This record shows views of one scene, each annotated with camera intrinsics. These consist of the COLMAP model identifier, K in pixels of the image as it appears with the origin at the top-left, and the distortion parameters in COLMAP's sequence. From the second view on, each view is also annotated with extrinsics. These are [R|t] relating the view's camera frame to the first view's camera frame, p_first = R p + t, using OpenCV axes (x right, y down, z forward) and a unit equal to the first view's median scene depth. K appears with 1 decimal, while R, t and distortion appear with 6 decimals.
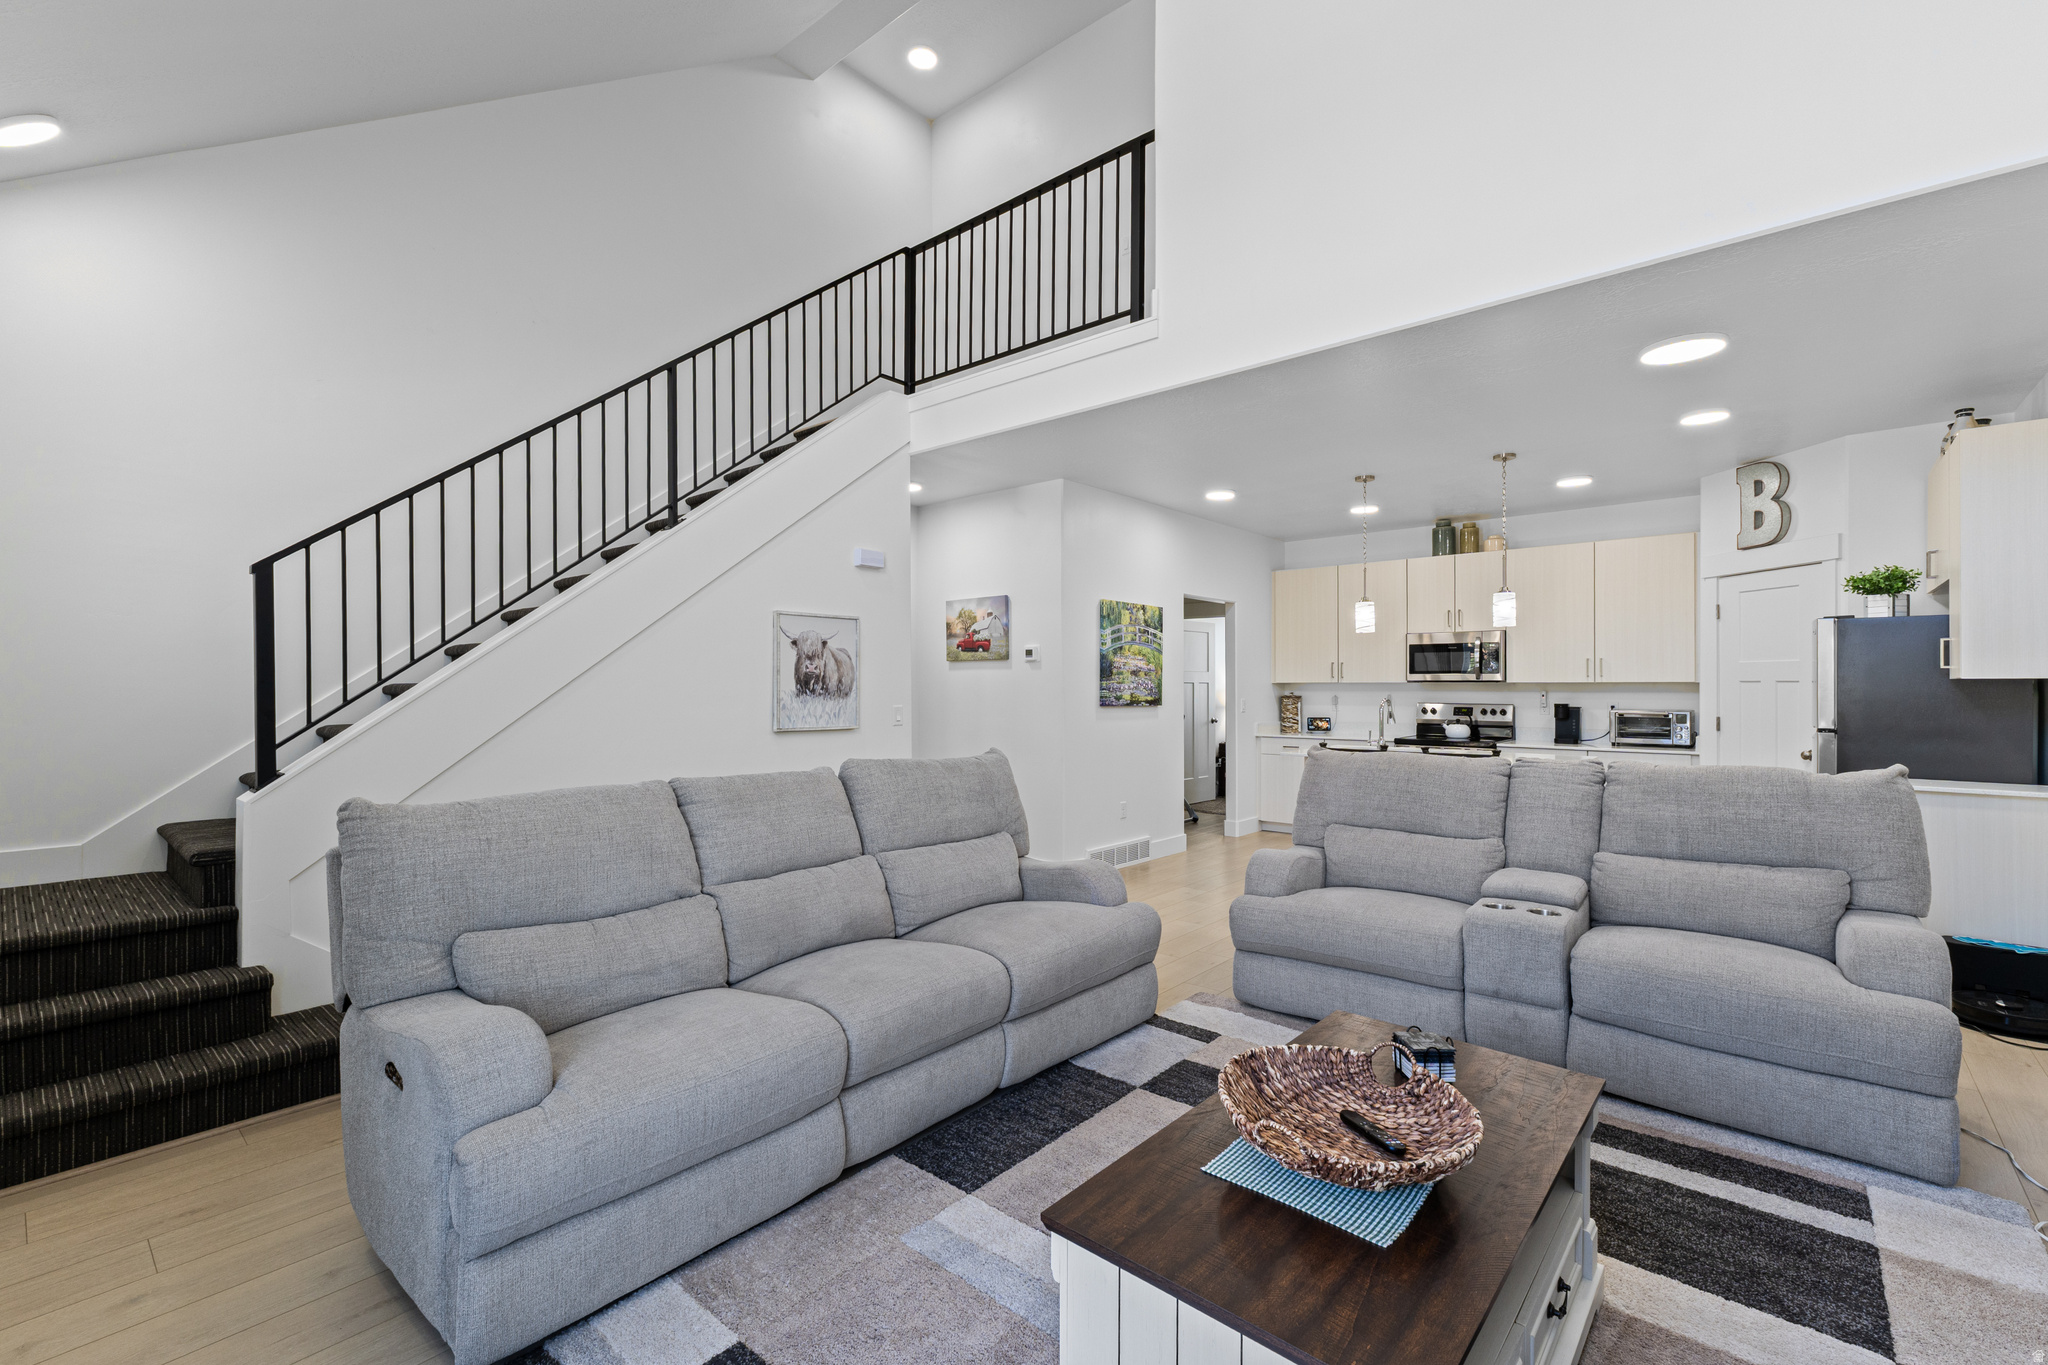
lens RADIAL K [[870.9, 0, 1035.4], [0, 870.9, 680.7], [0, 0, 1]] dist [0.003867, 0.000179]
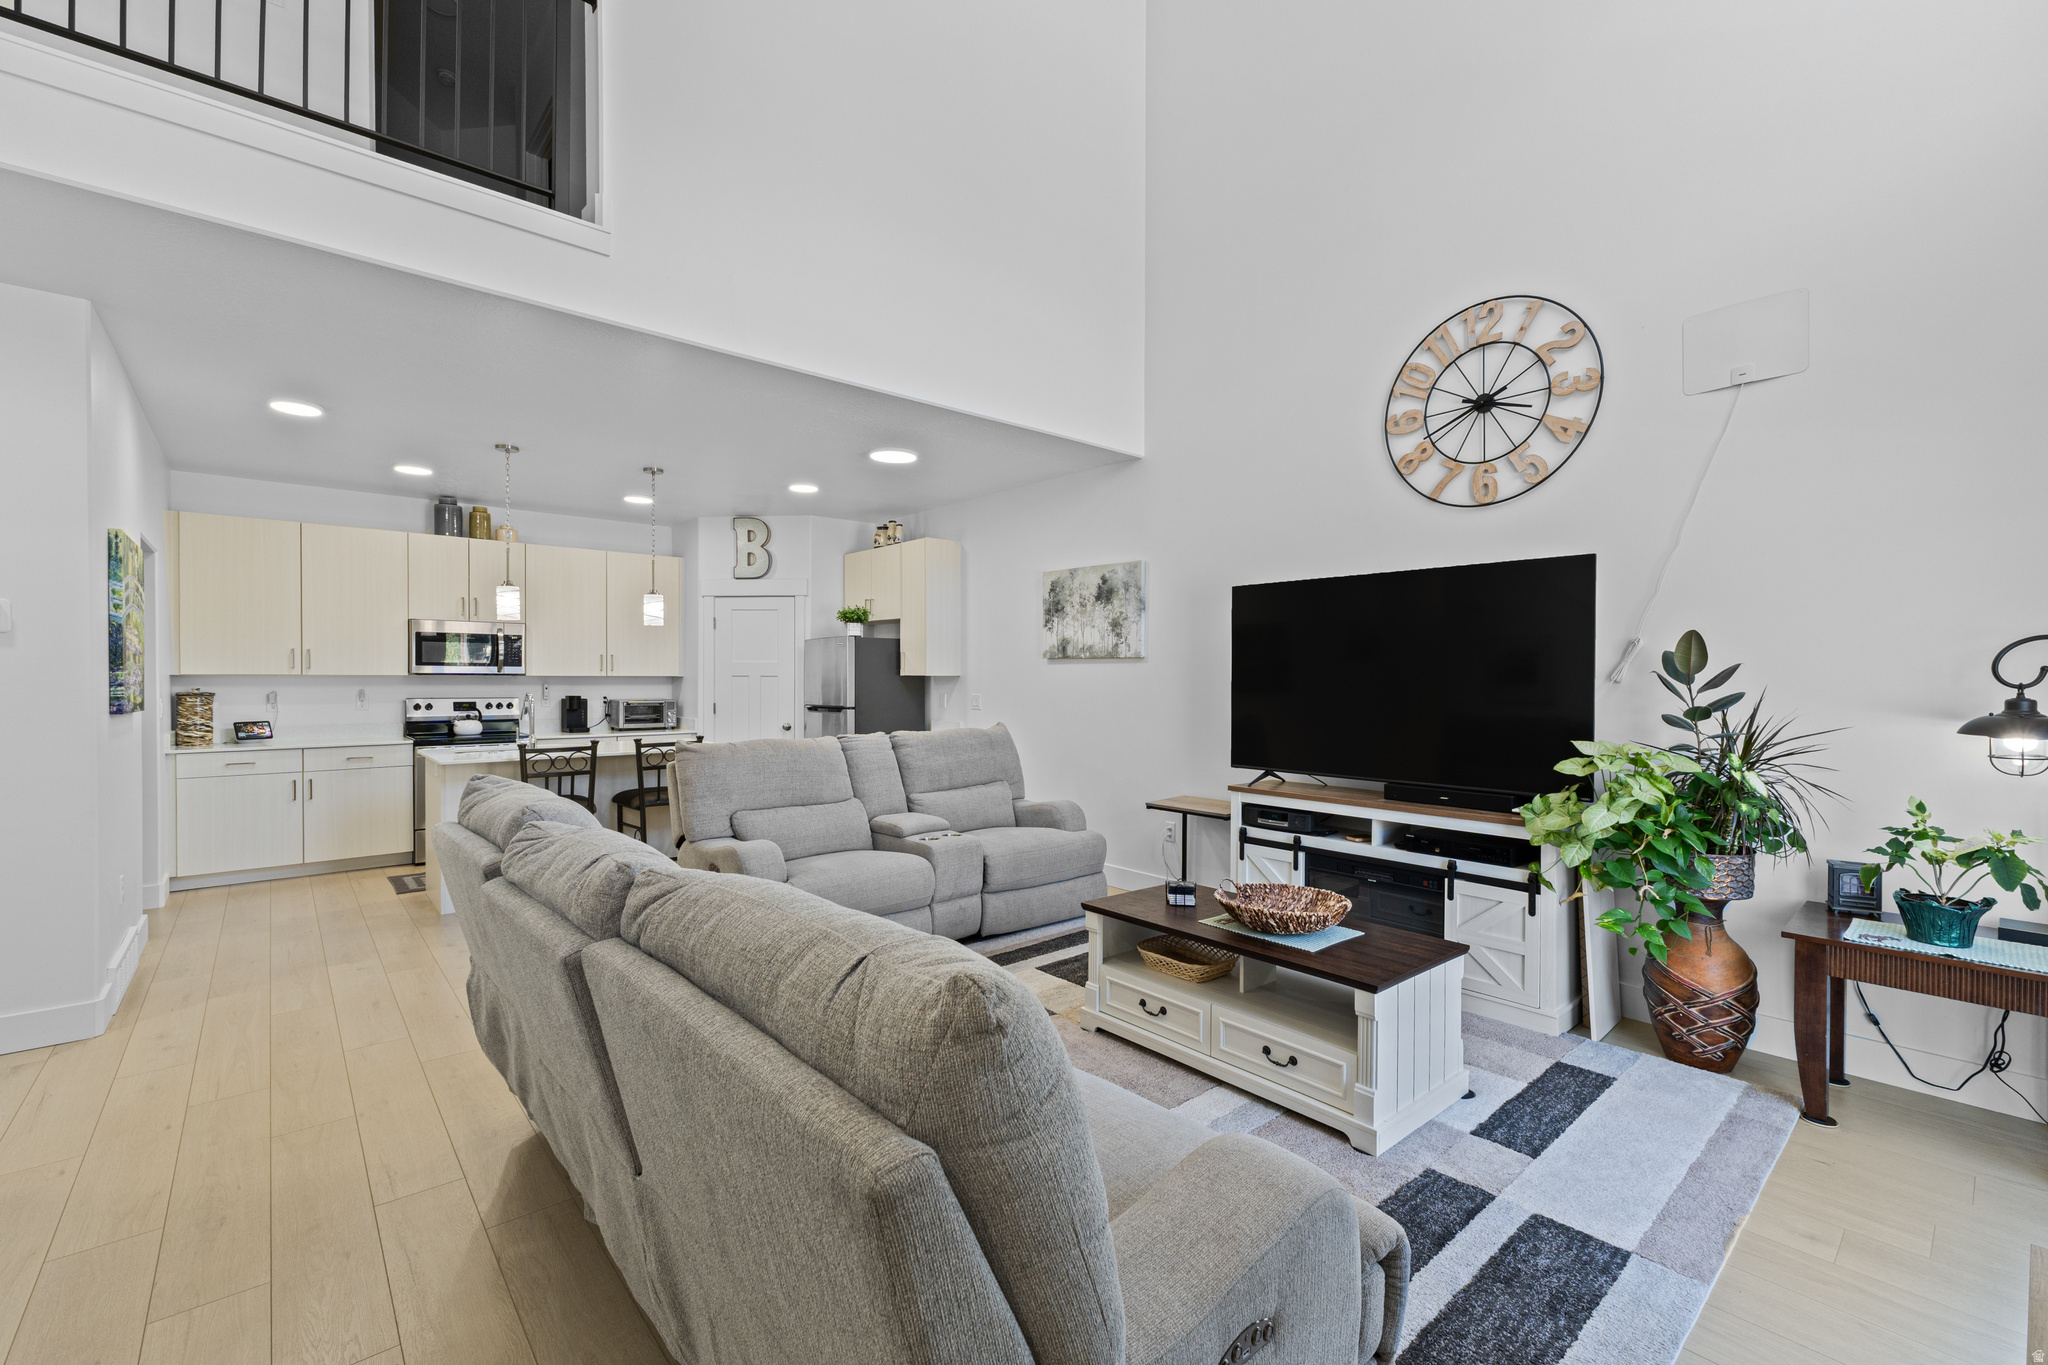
lens RADIAL K [[870.9, 0, 1013.9], [0, 870.9, 681.5], [0, 0, 1]] dist [0.003867, 0.000179]
pose [[0.157623, -0.000946, 0.987499, -0.471331], [-0.007263, 0.999971, 0.002117, 0.003094], [-0.987473, -0.007506, 0.157611, 0.376386]]
